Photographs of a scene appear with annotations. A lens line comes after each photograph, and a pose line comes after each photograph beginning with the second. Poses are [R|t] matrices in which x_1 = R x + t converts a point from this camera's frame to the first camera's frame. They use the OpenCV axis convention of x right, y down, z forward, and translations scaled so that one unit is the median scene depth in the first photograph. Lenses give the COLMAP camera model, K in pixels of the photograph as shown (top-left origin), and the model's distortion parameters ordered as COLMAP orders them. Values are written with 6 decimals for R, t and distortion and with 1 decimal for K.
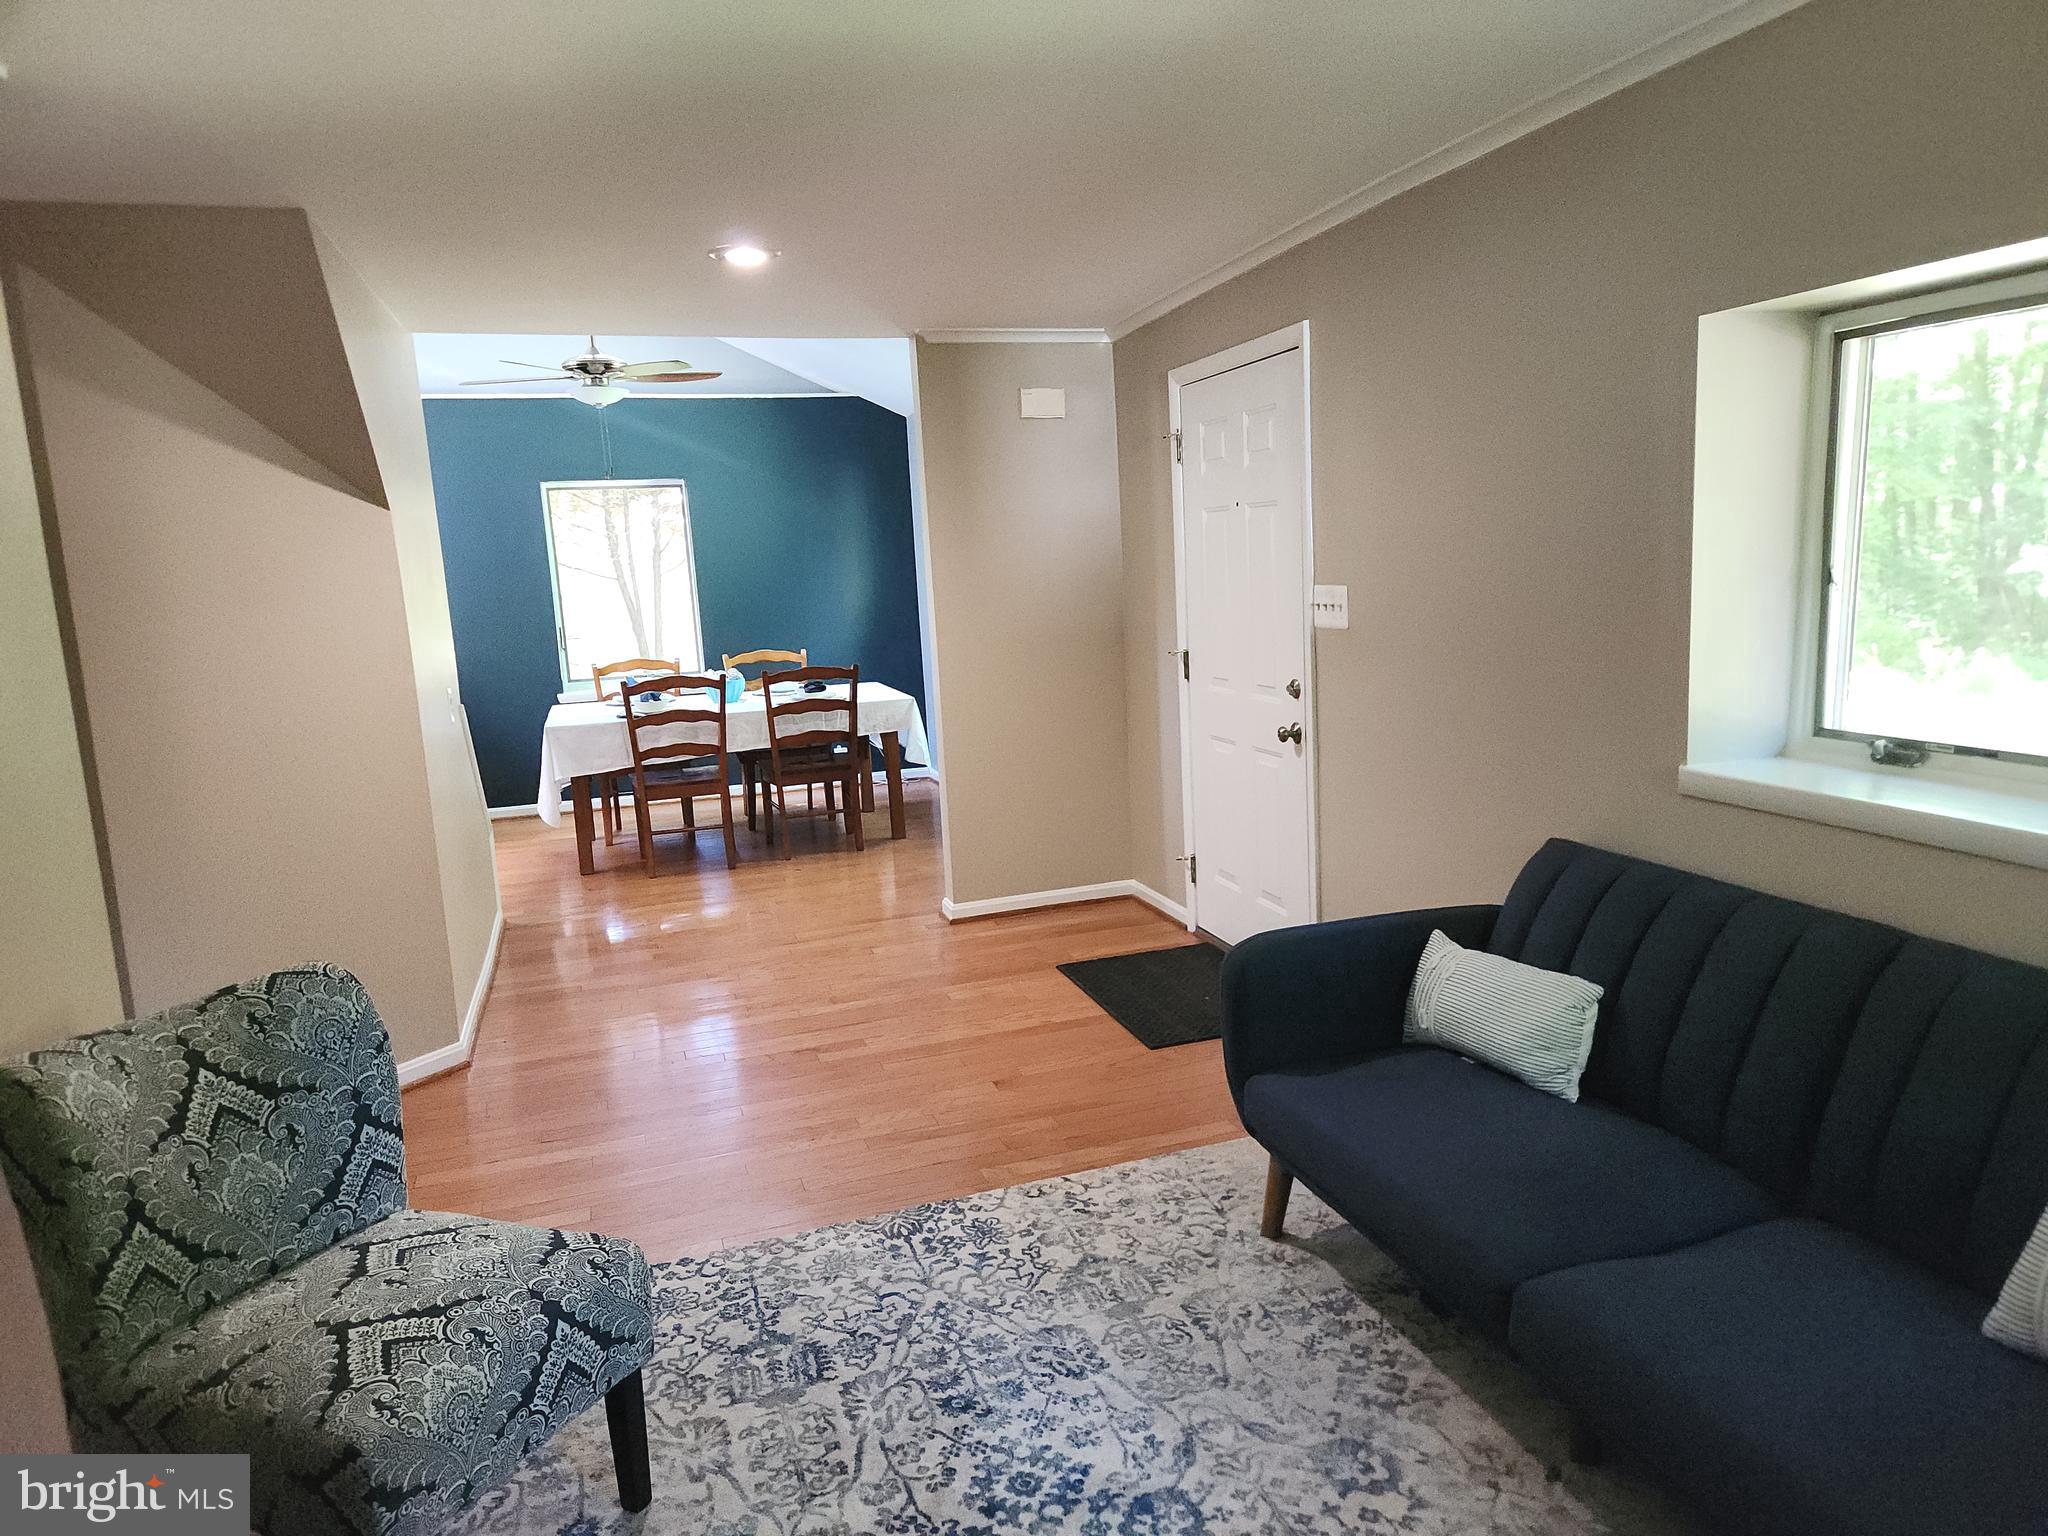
lens RADIAL K [[1376.0, 0, 1087.4], [0, 1376.0, 772.9], [0, 0, 1]] dist [0.073774, -0.076846]
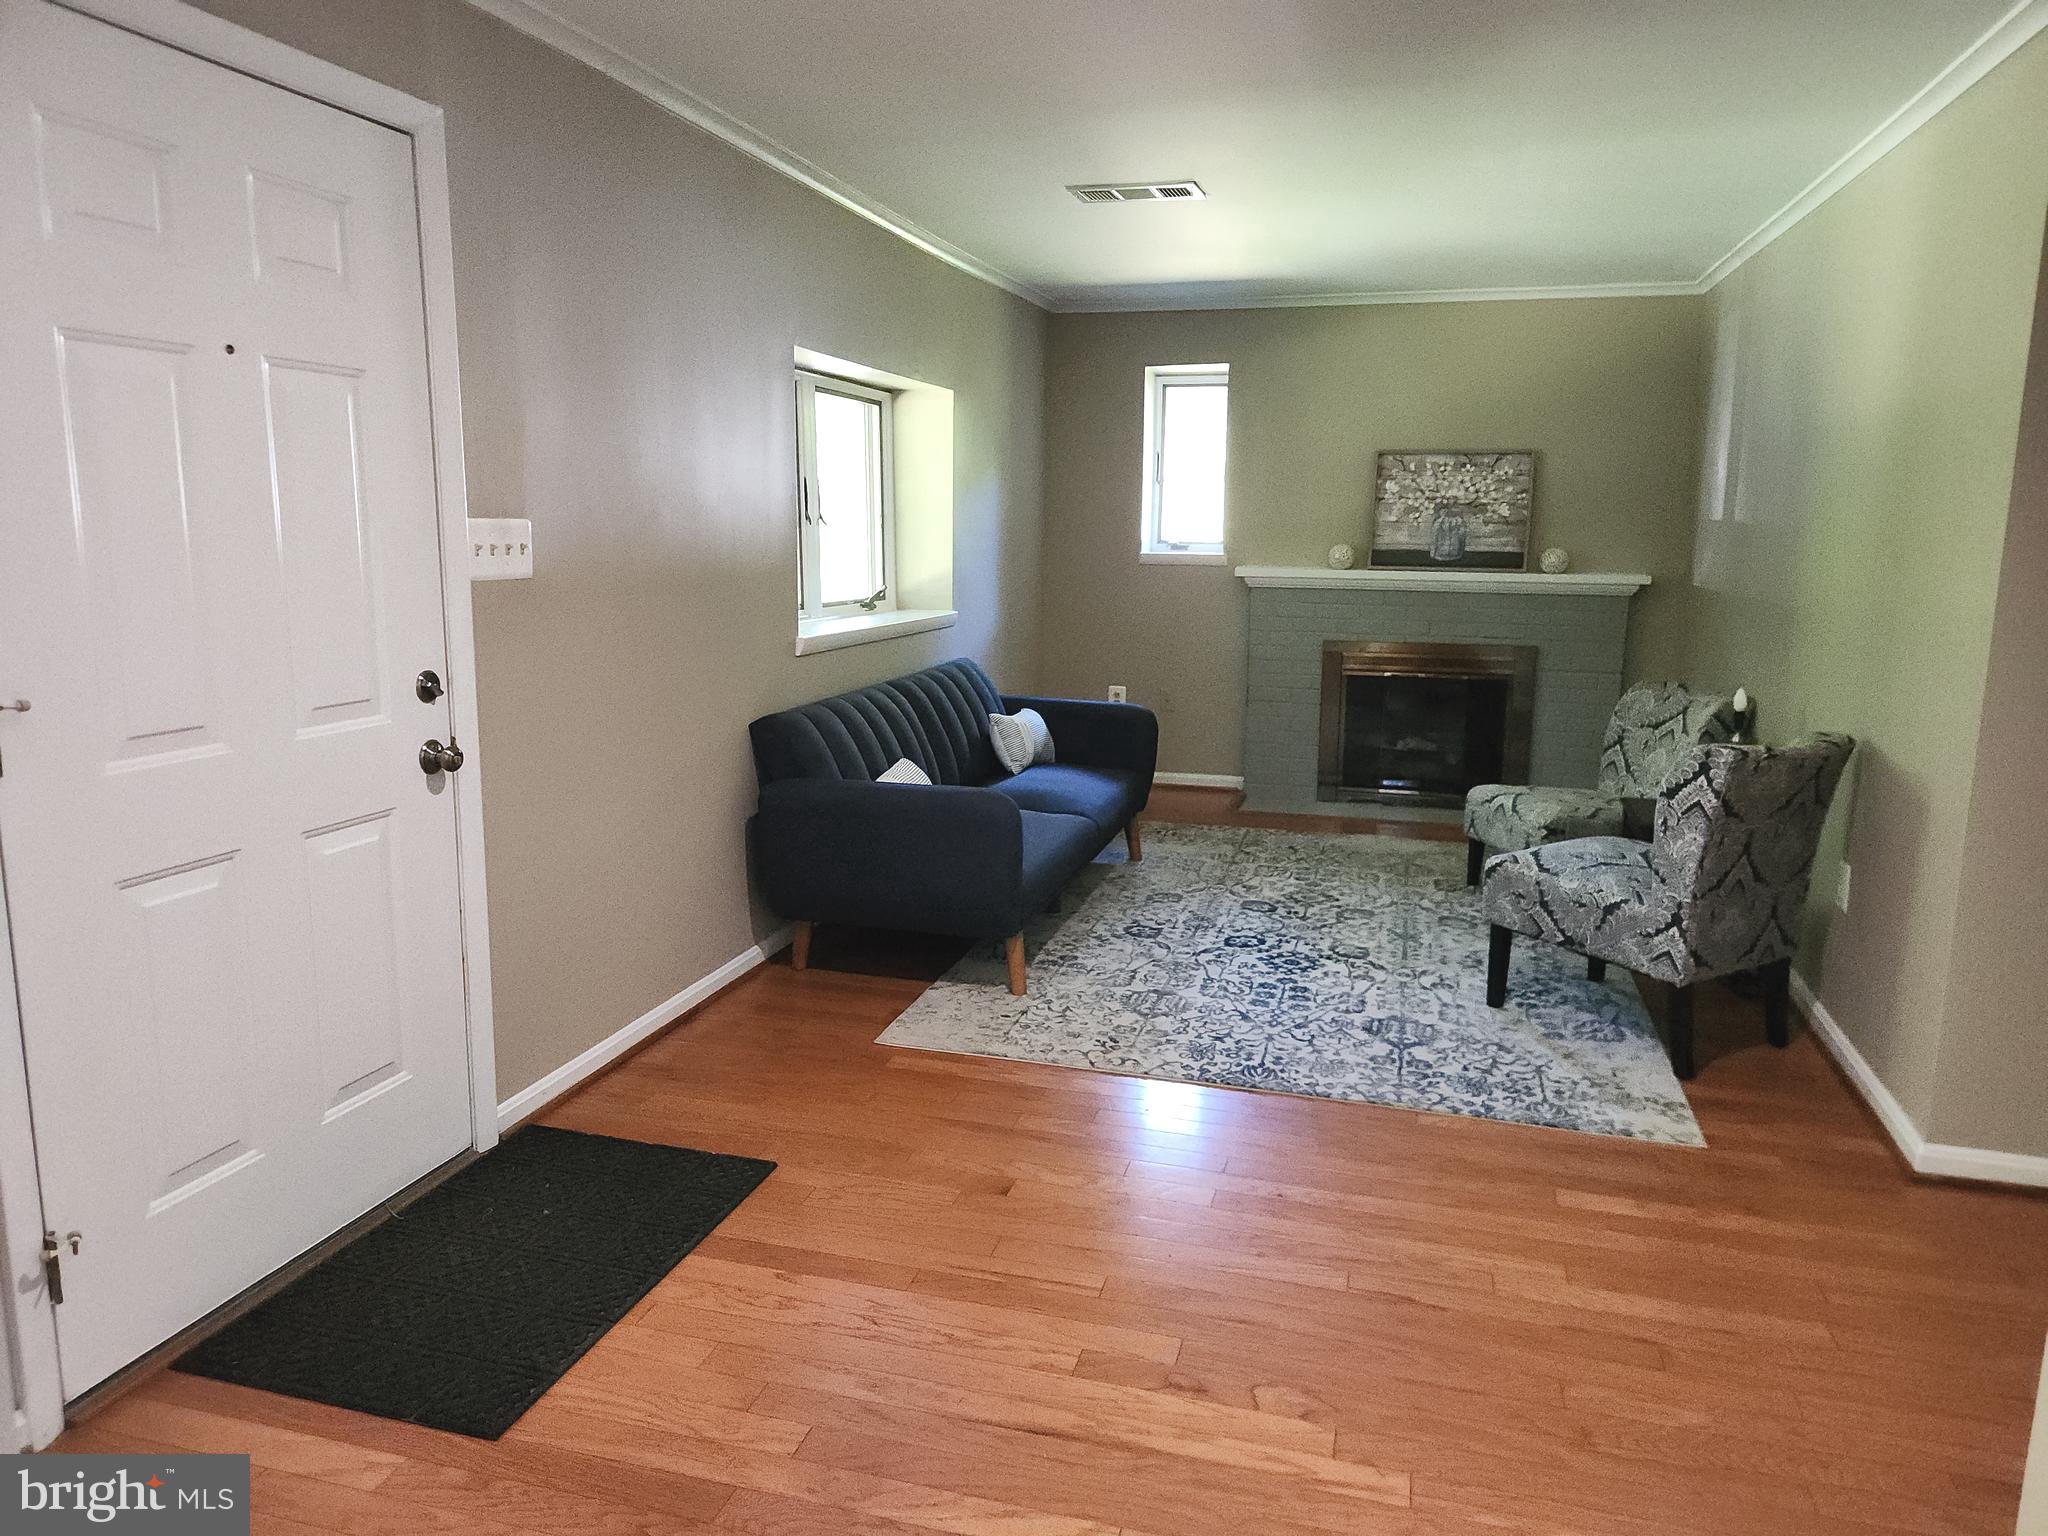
lens RADIAL K [[1378.9, 0, 1025.6], [0, 1378.9, 745.0], [0, 0, 1]] dist [0.078875, -0.072144]
pose [[-0.809918, -0.062581, 0.583196, -0.648051], [0.116146, 0.957492, 0.264043, -0.253999], [-0.574929, 0.281589, -0.768221, 1.989703]]
